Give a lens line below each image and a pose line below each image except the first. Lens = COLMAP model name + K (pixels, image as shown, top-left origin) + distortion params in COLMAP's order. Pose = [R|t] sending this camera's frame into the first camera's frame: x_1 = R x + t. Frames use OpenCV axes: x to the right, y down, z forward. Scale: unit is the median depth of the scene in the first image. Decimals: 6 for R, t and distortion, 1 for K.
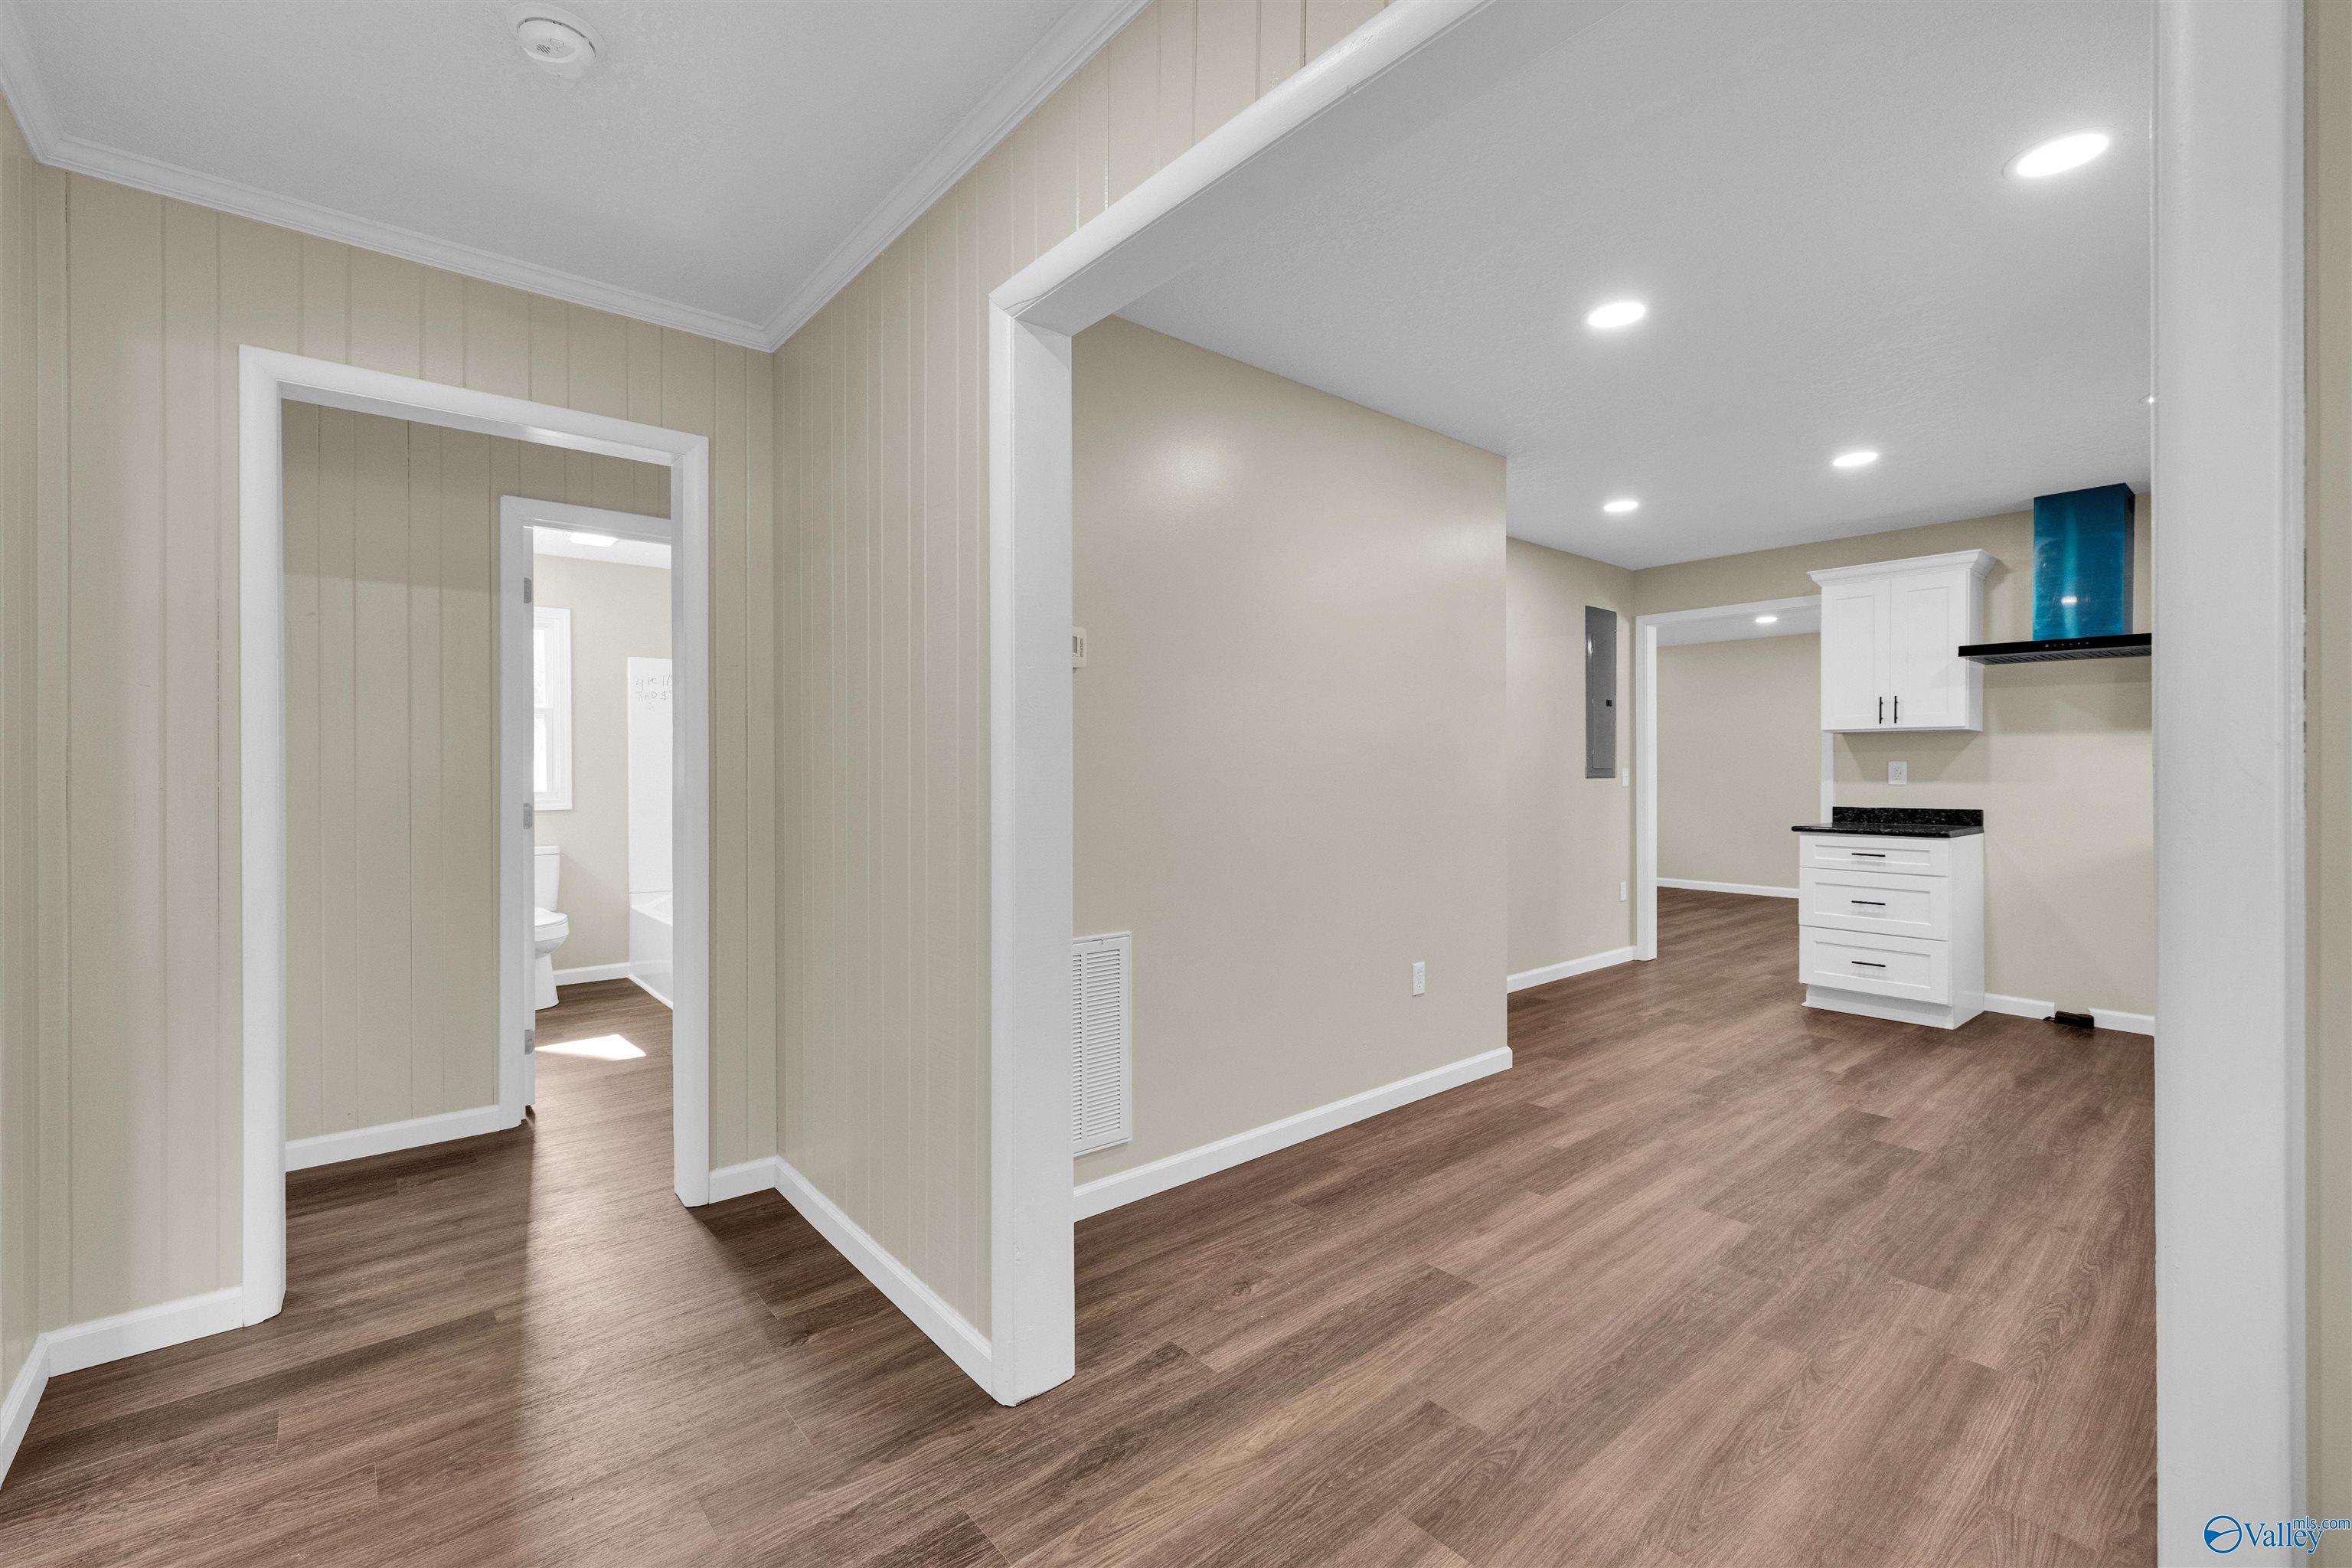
lens RADIAL K [[1000.7, 0, 1162.1], [0, 1000.7, 763.4], [0, 0, 1]] dist [-0.000865, 0.000008]
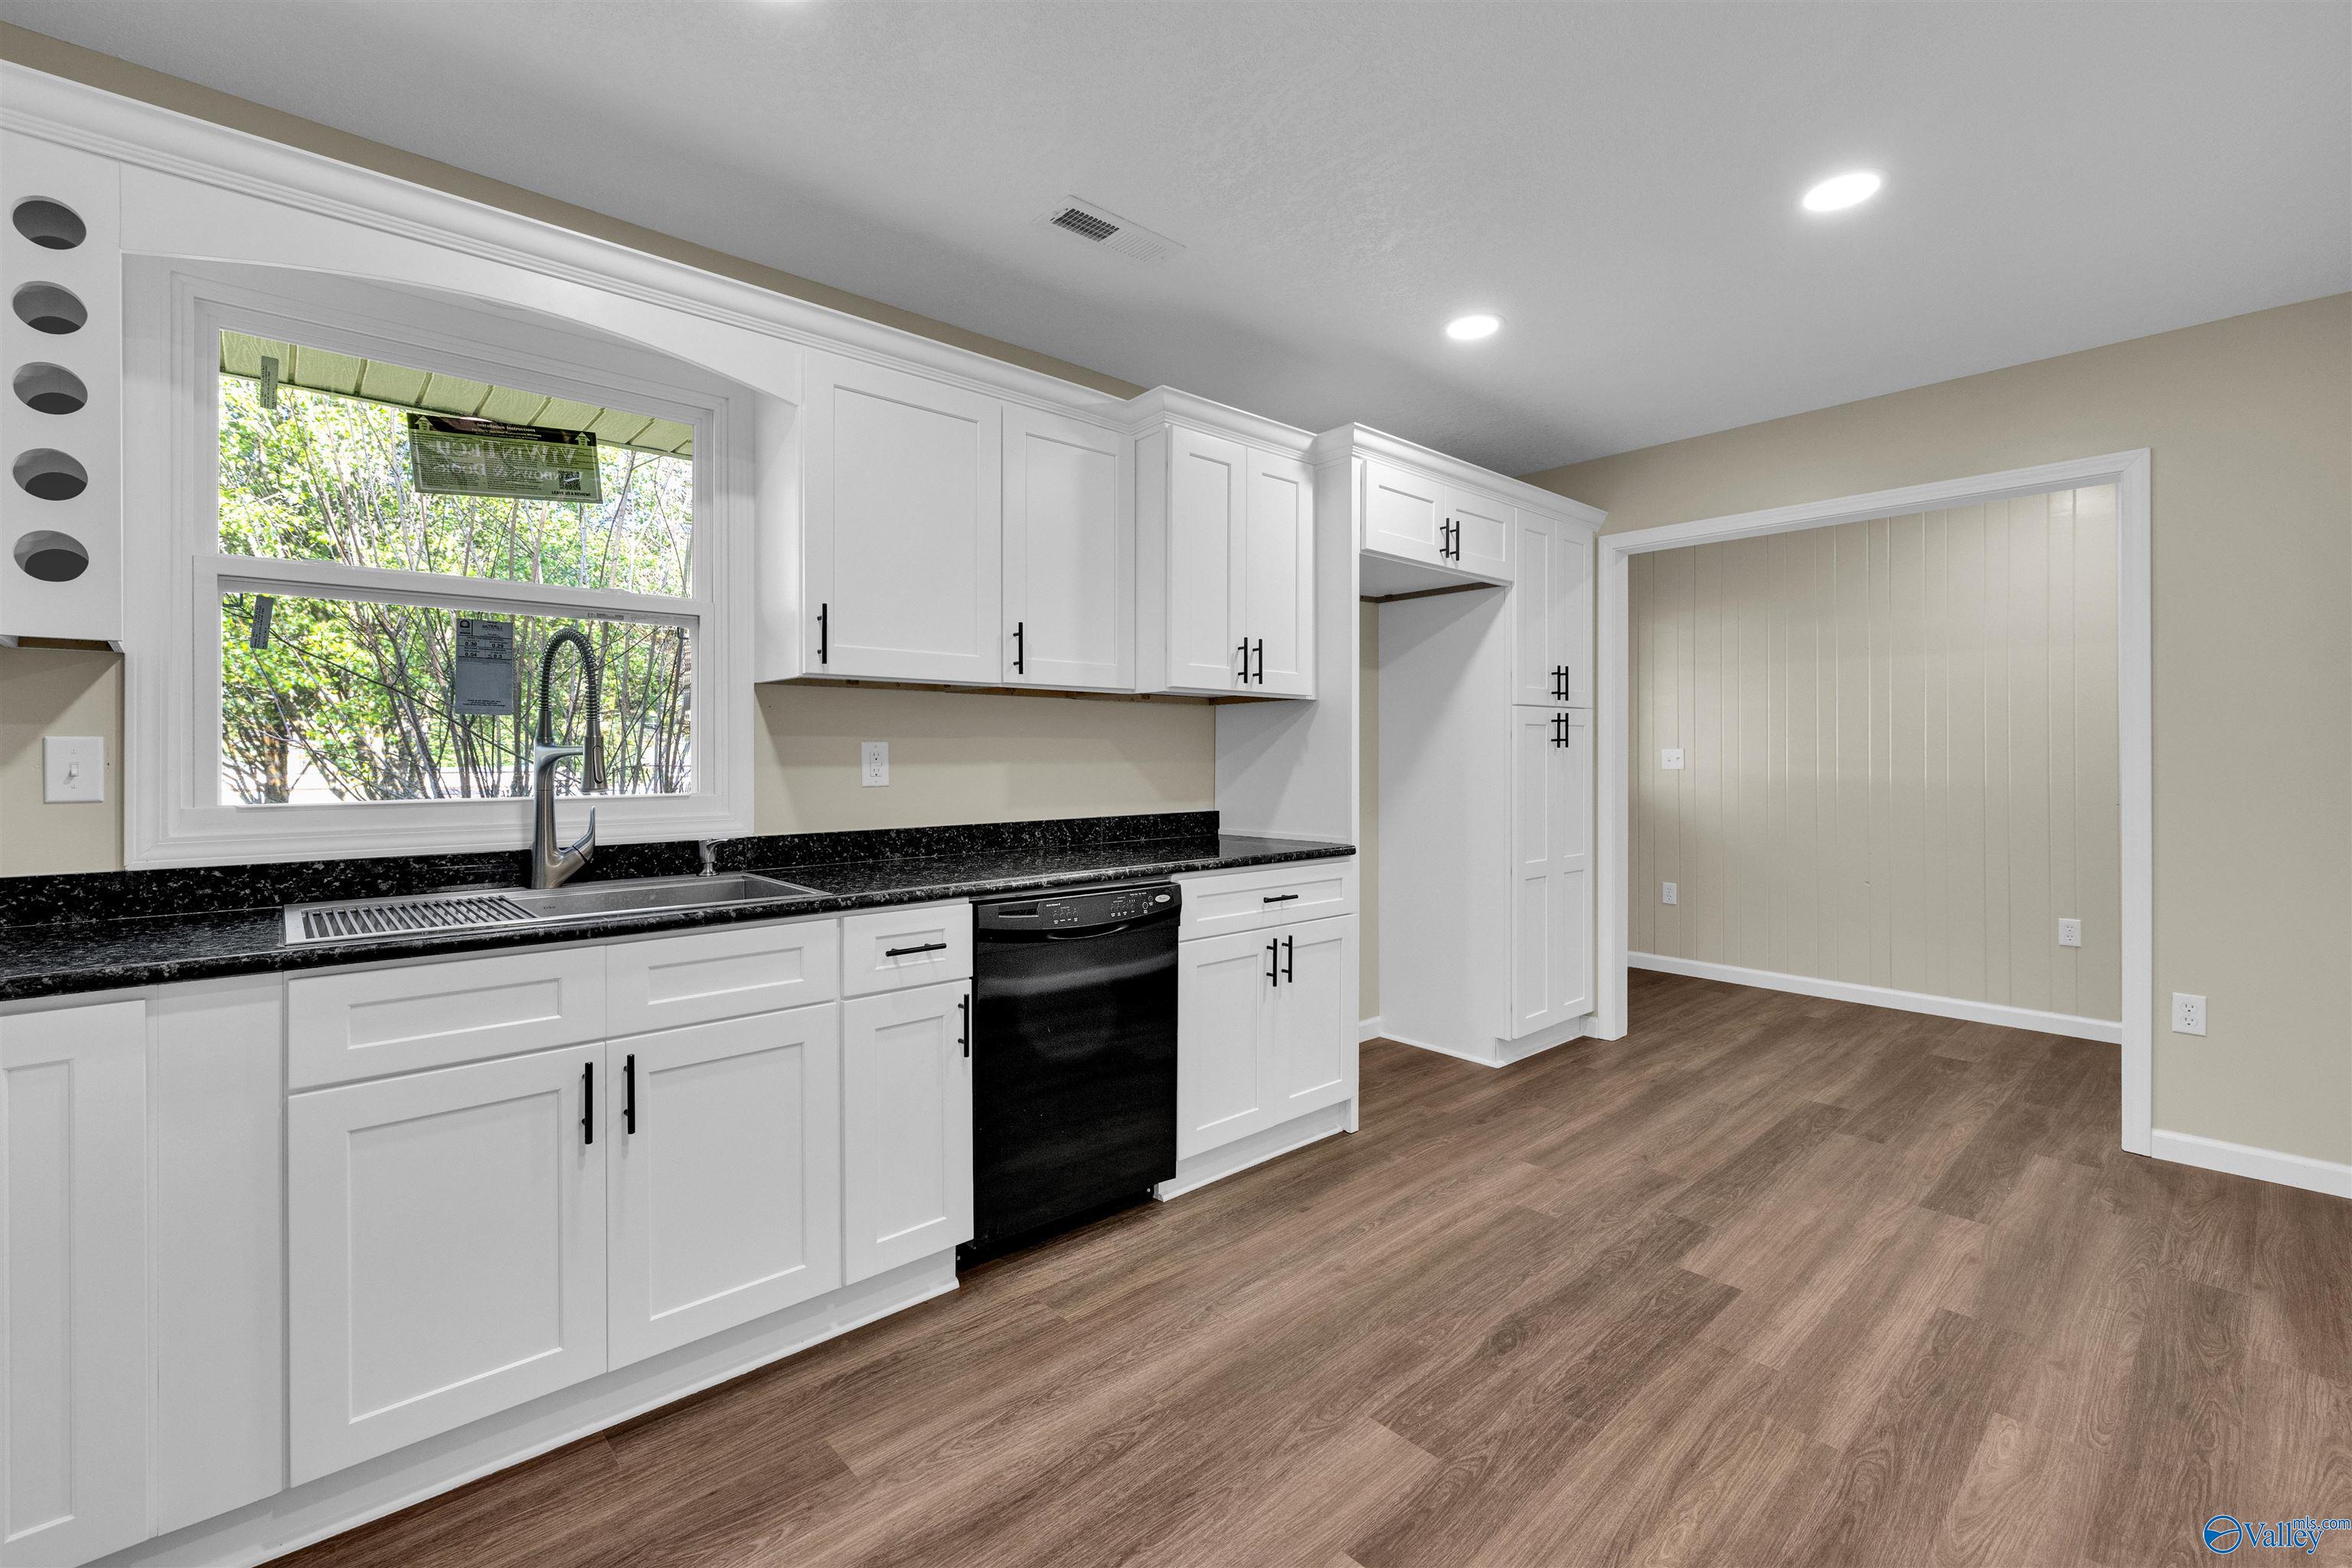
lens RADIAL K [[1000.7, 0, 1162.1], [0, 1000.7, 763.4], [0, 0, 1]] dist [-0.000865, 0.000008]
pose [[-0.999536, 0.004884, -0.030050, 1.121633], [0.004830, 0.999987, 0.001883, 0.009774], [0.030059, 0.001737, -0.999547, 1.957065]]
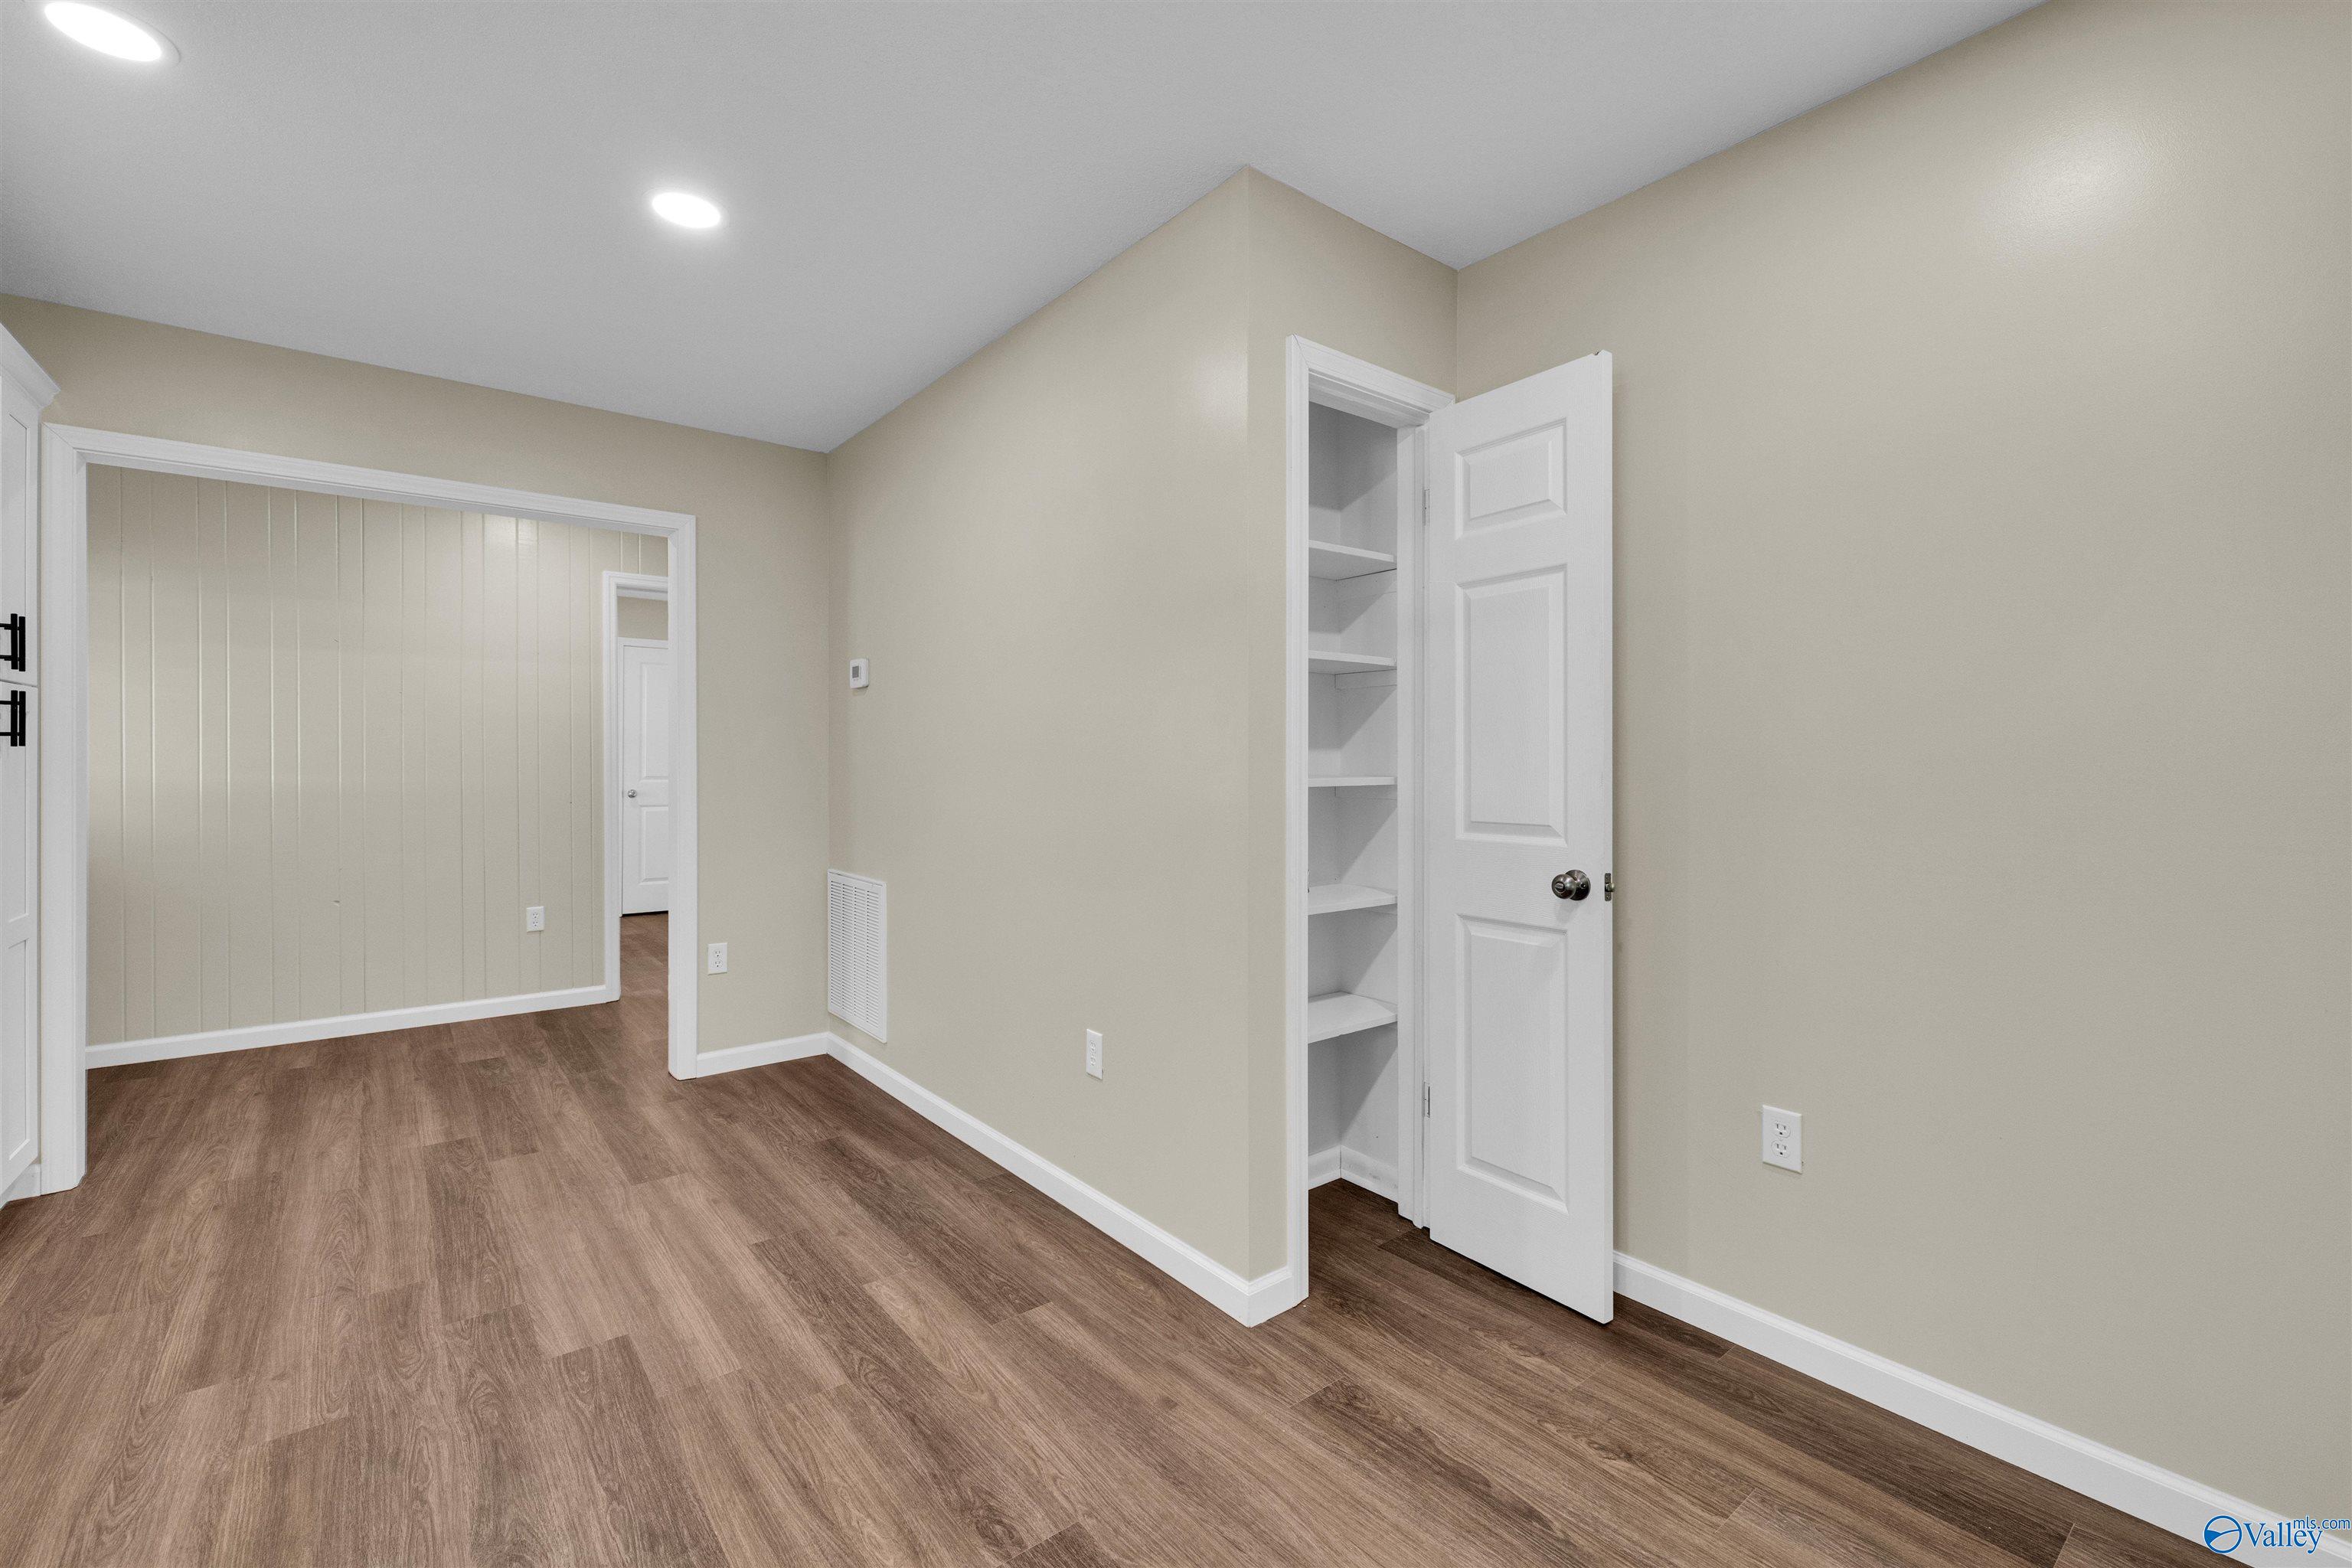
lens RADIAL K [[1000.7, 0, 1162.1], [0, 1000.7, 763.4], [0, 0, 1]] dist [-0.000865, 0.000008]
pose [[-0.029602, 0.004868, -0.999550, 1.389315], [0.006697, 0.999967, 0.004672, 0.011443], [0.999539, -0.006555, -0.029634, 1.552459]]
